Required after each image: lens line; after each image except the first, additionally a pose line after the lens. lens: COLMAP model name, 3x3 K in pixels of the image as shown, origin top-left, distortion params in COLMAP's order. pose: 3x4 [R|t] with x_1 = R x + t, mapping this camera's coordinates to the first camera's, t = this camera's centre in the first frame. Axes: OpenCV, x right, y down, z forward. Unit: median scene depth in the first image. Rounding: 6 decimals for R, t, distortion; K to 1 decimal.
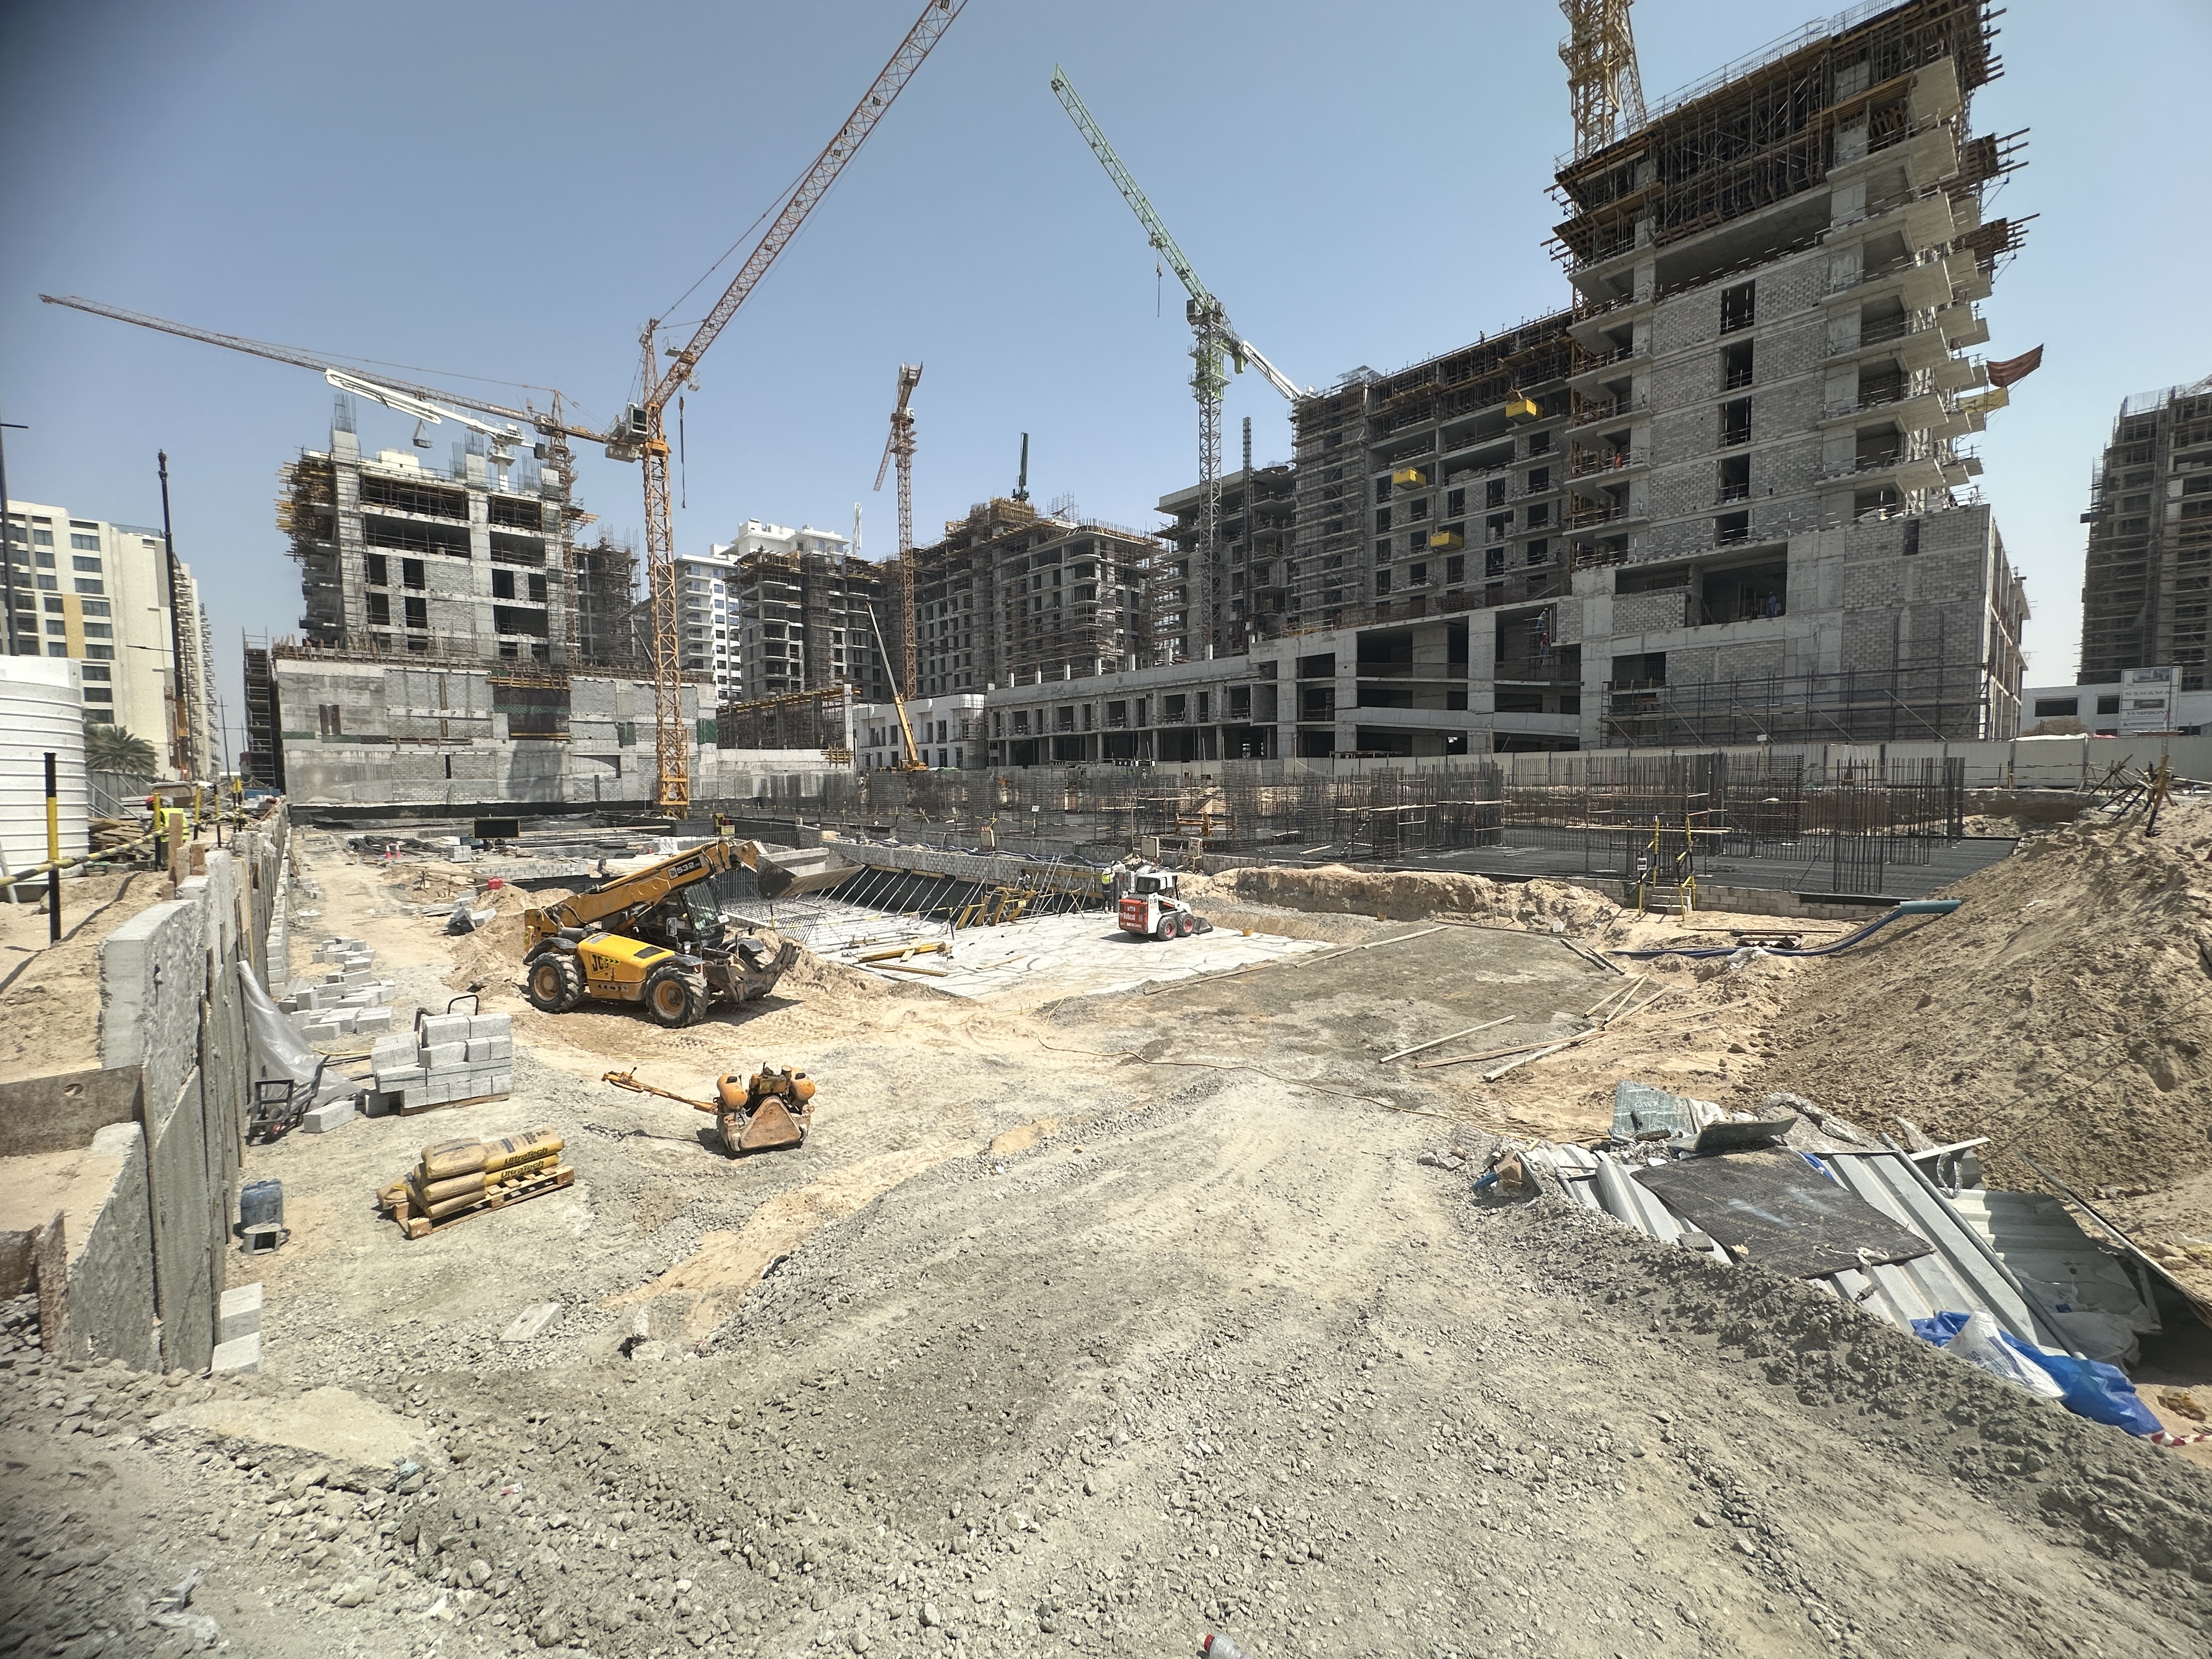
lens RADIAL K [[894.1, 0, 1110.9], [0, 894.1, 830.4], [0, 0, 1]] dist [-0.000815, -0.000052]
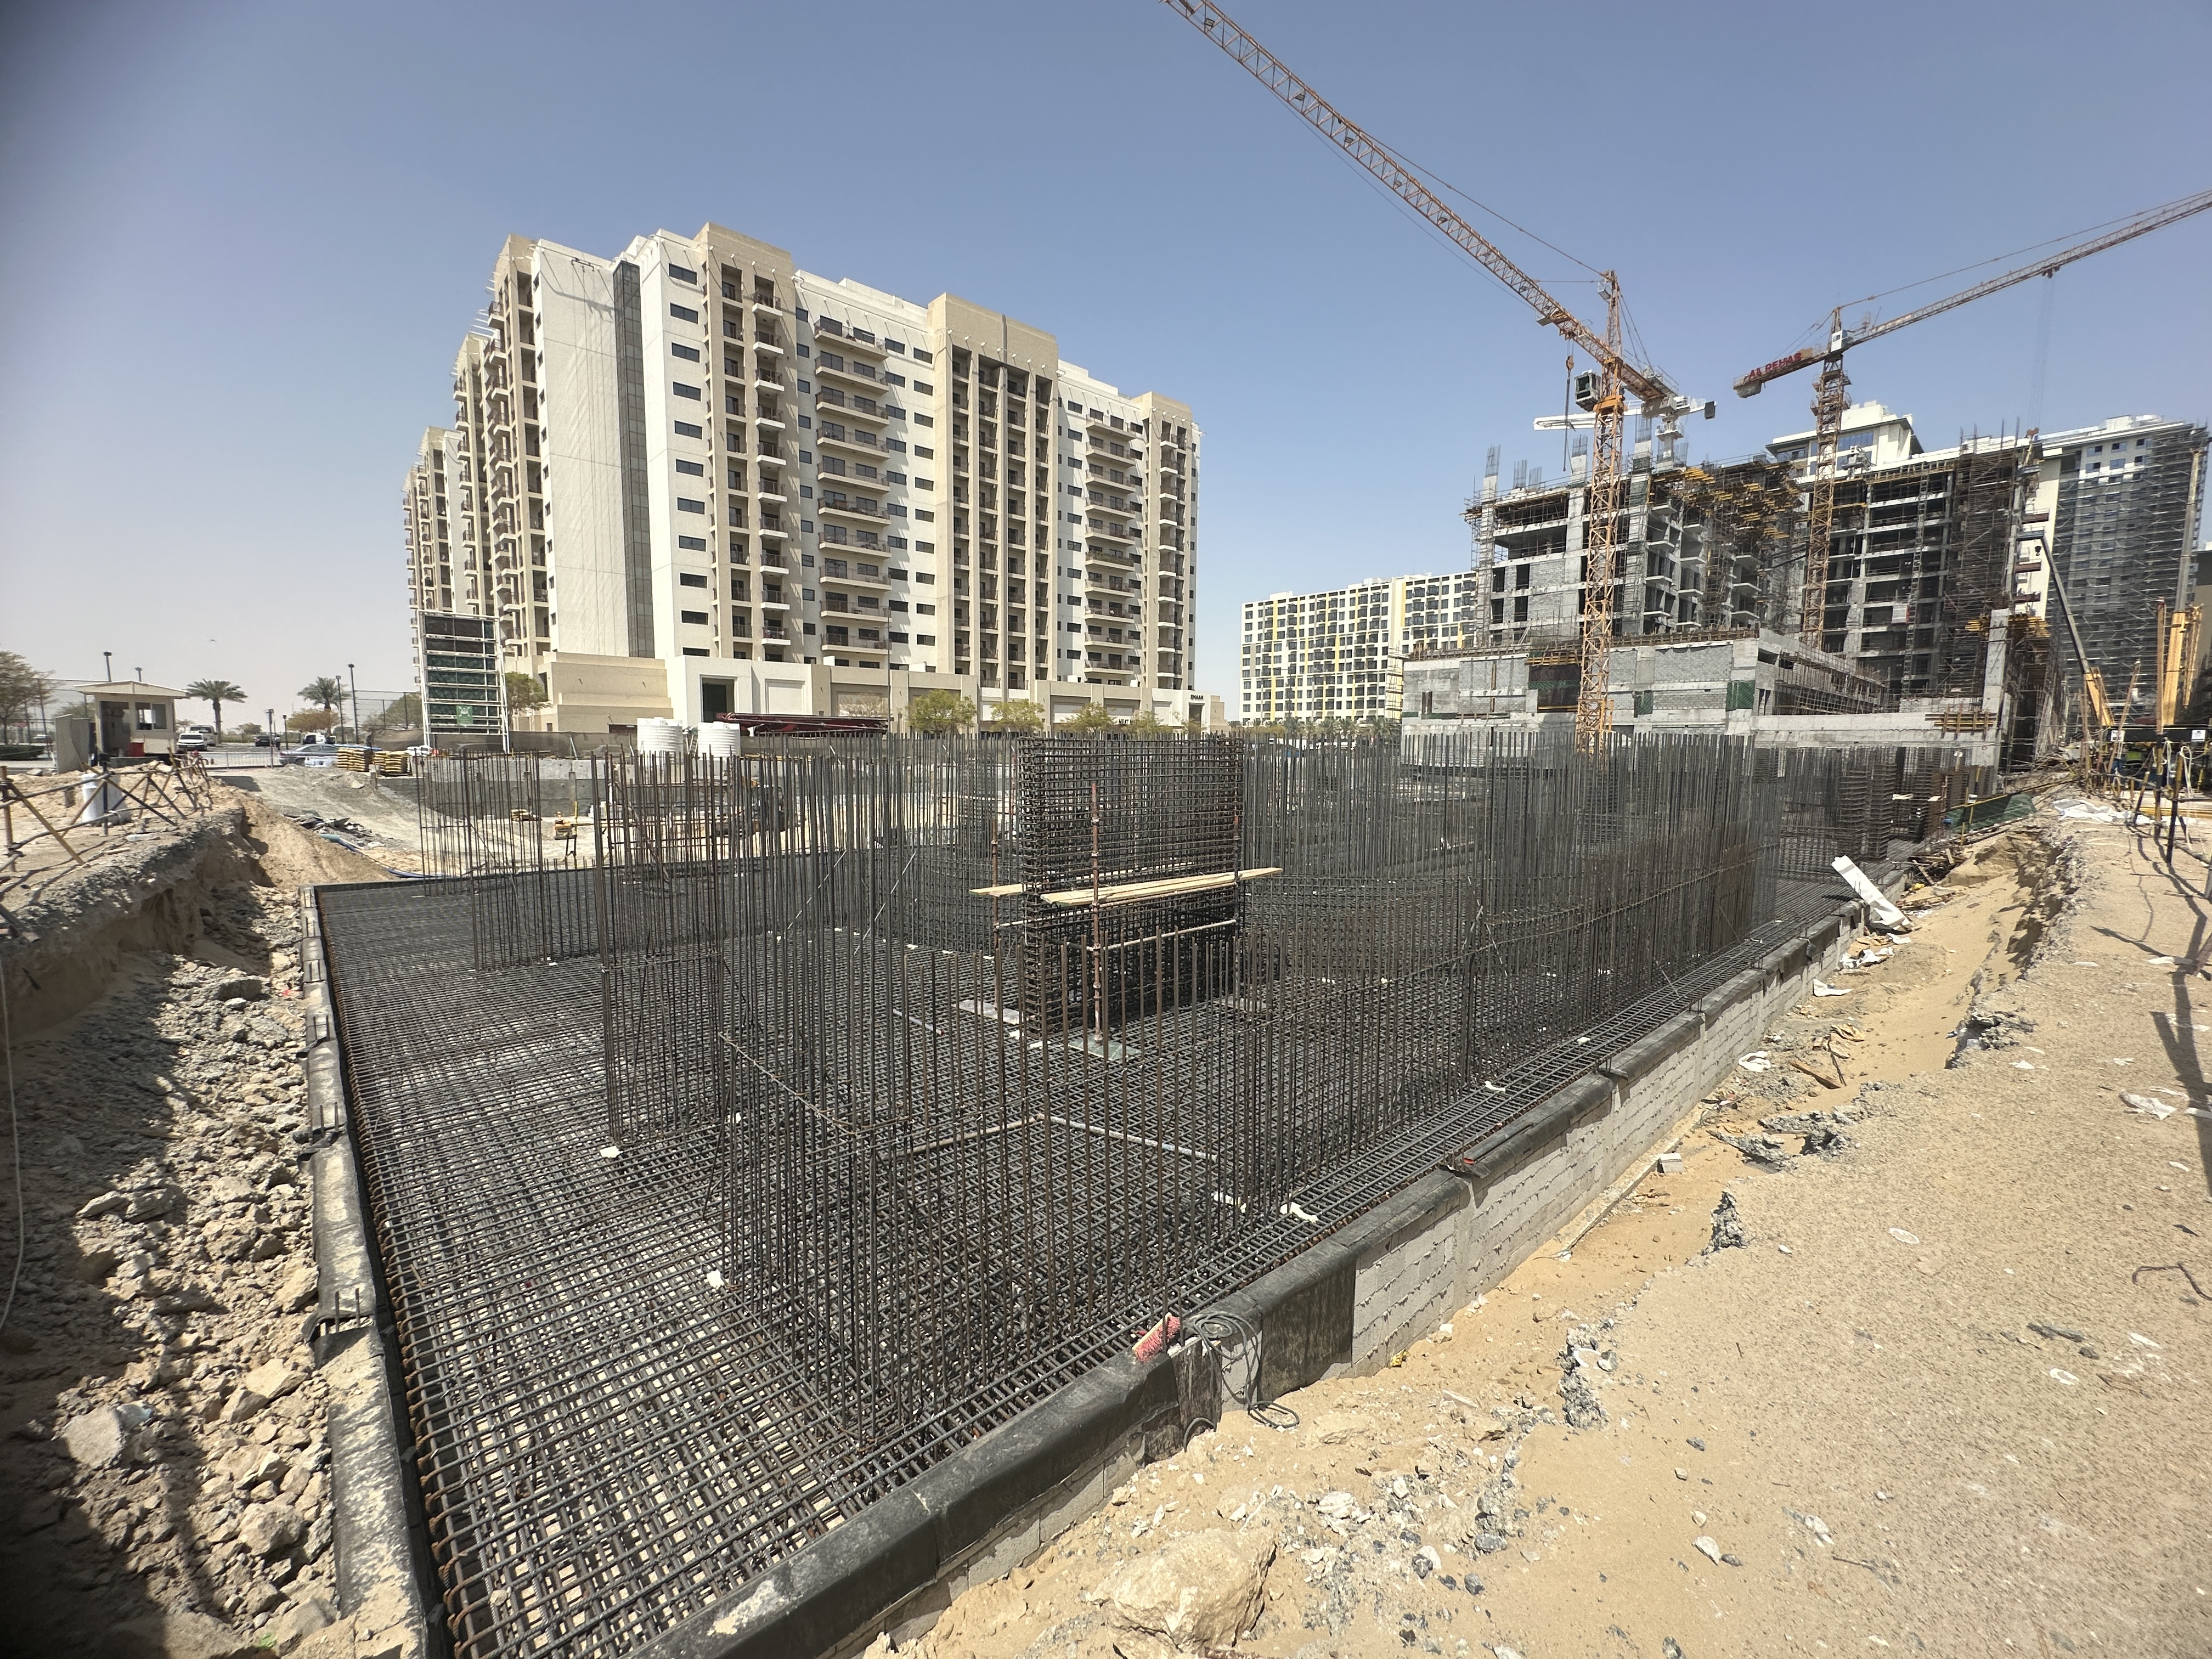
lens RADIAL K [[894.1, 0, 1100.8], [0, 894.1, 832.5], [0, 0, 1]] dist [-0.000815, -0.000052]
pose [[-0.009269, 0.112134, -0.993650, 0.476645], [-0.066699, 0.991410, 0.112504, -0.041485], [0.997730, 0.067318, -0.001710, 0.459080]]
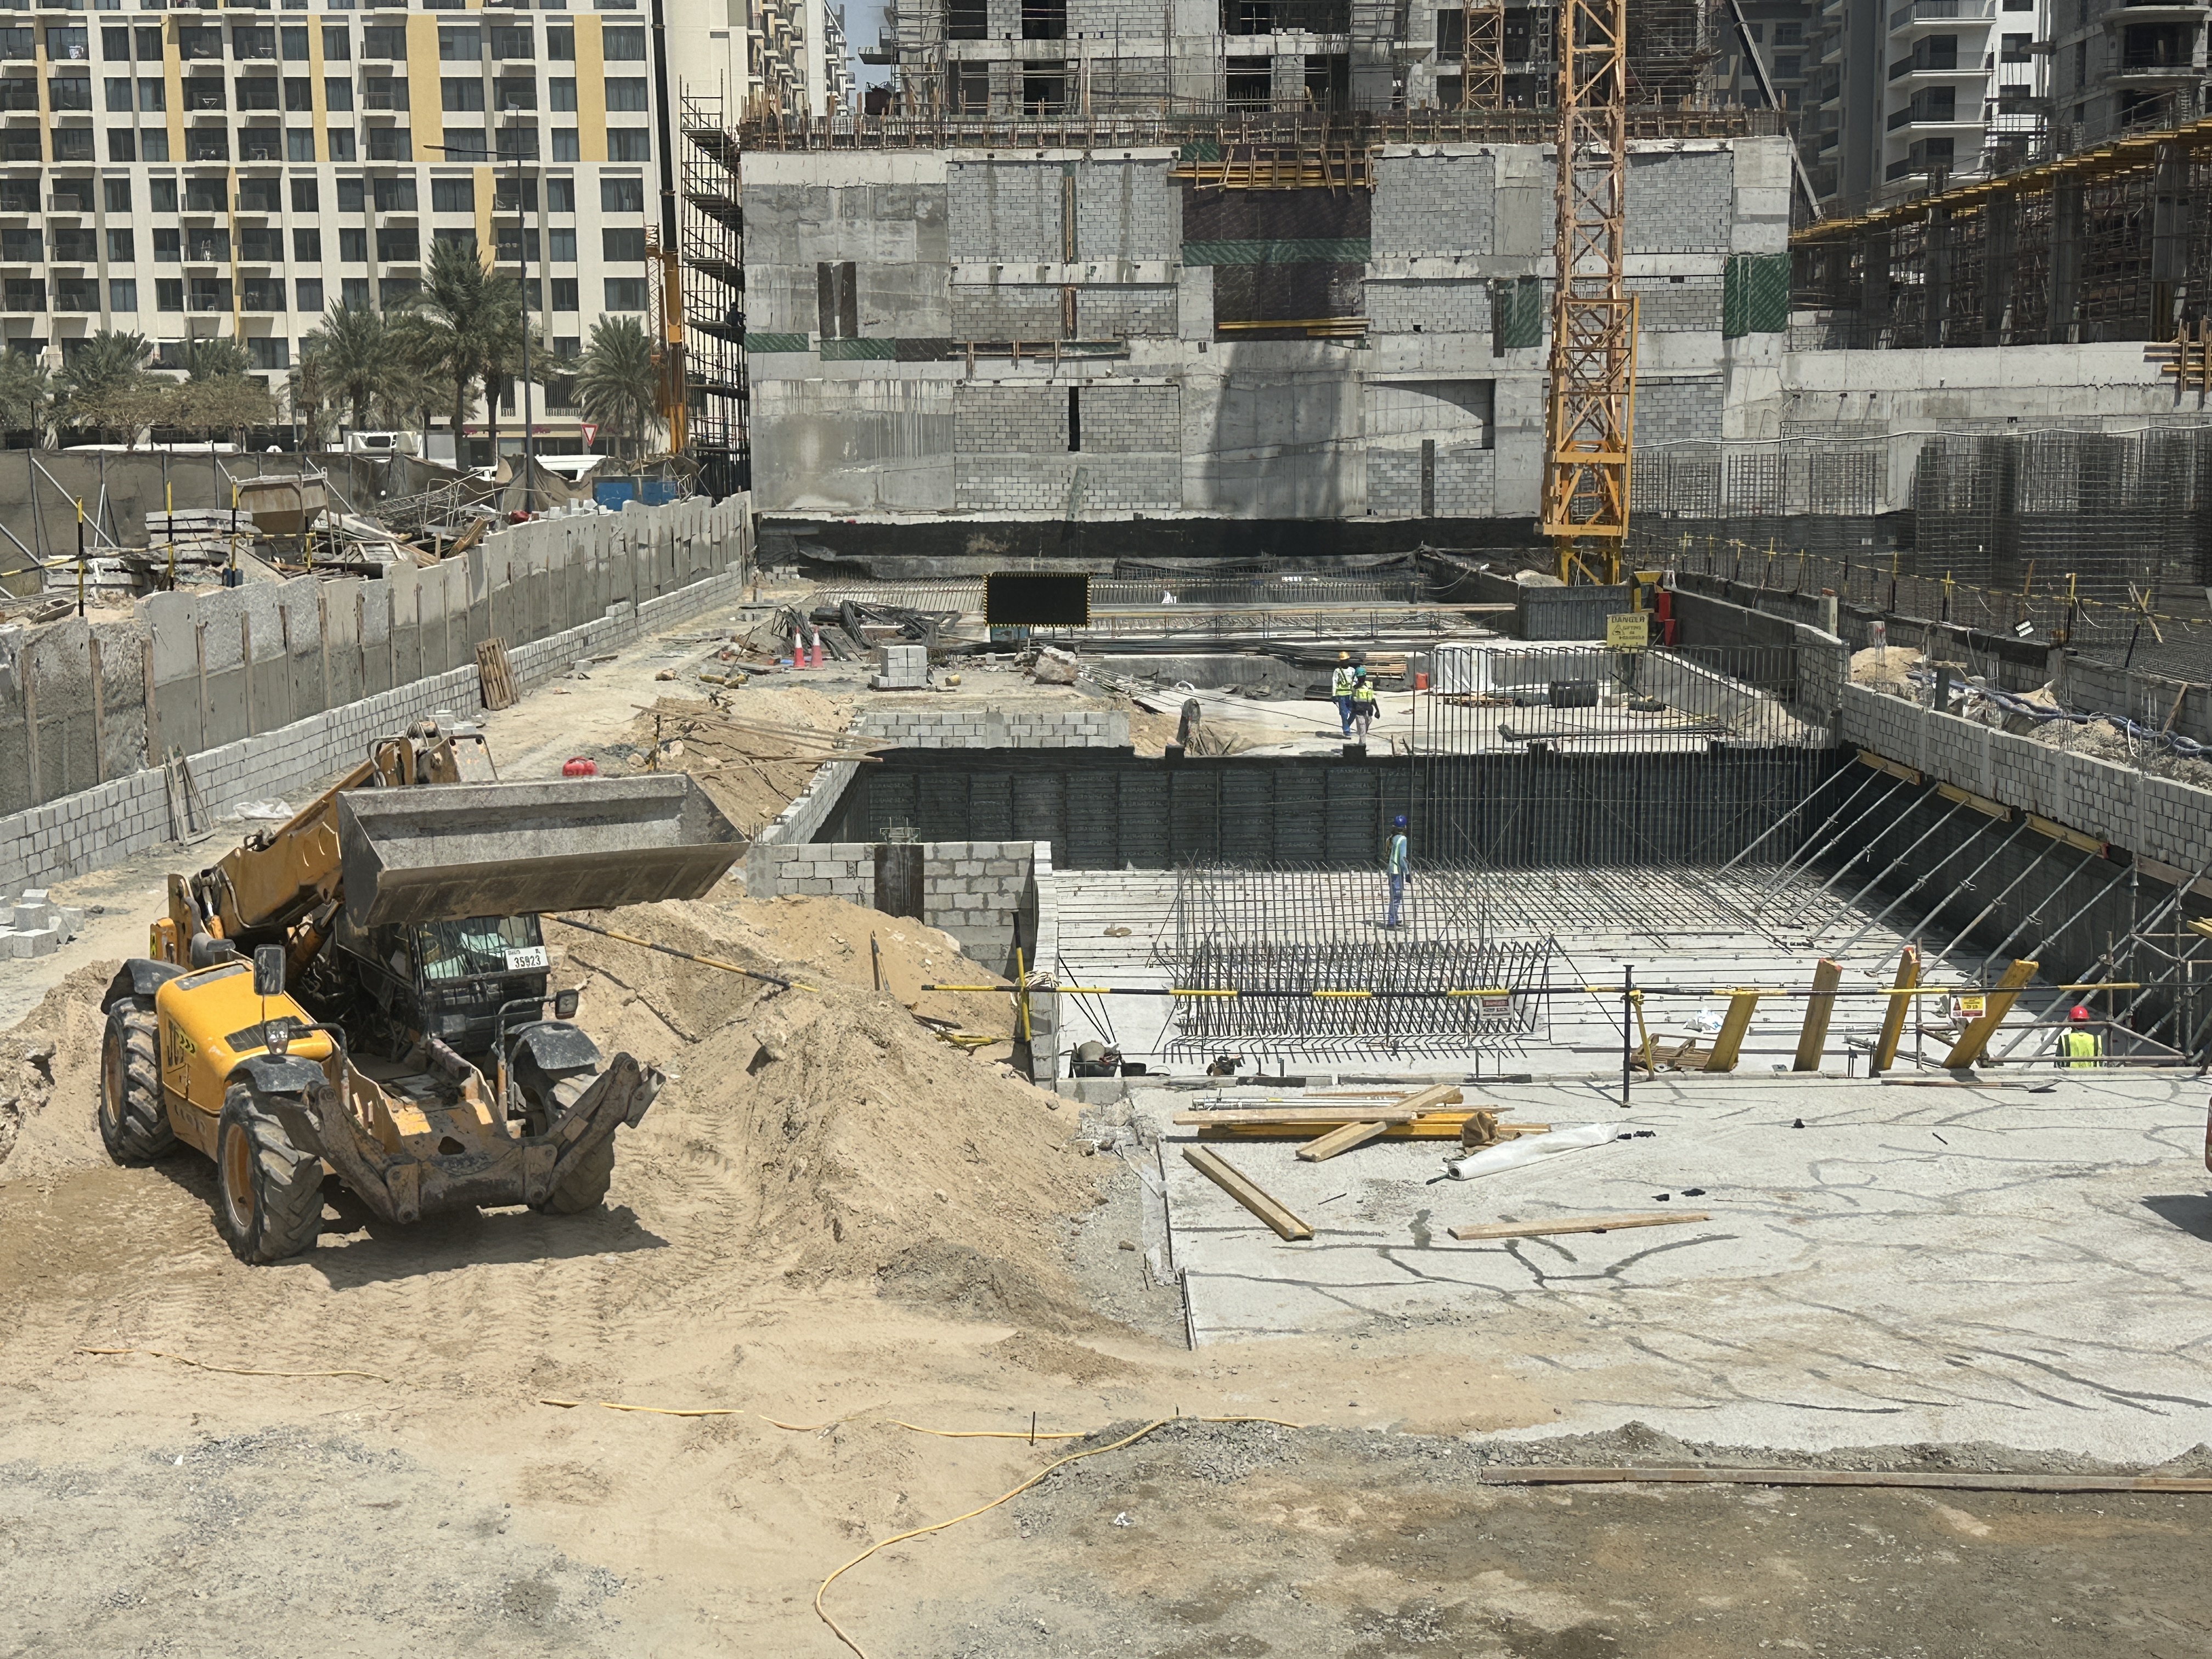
lens RADIAL K [[2989.1, 0, 1085.6], [0, 2989.1, 823.6], [0, 0, 1]] dist [0.141848, 0.000000]
pose [[0.736250, 0.088929, -0.670841, 0.110023], [-0.039647, 0.995293, 0.088426, -0.013638], [0.675547, -0.038507, 0.736311, 0.074955]]
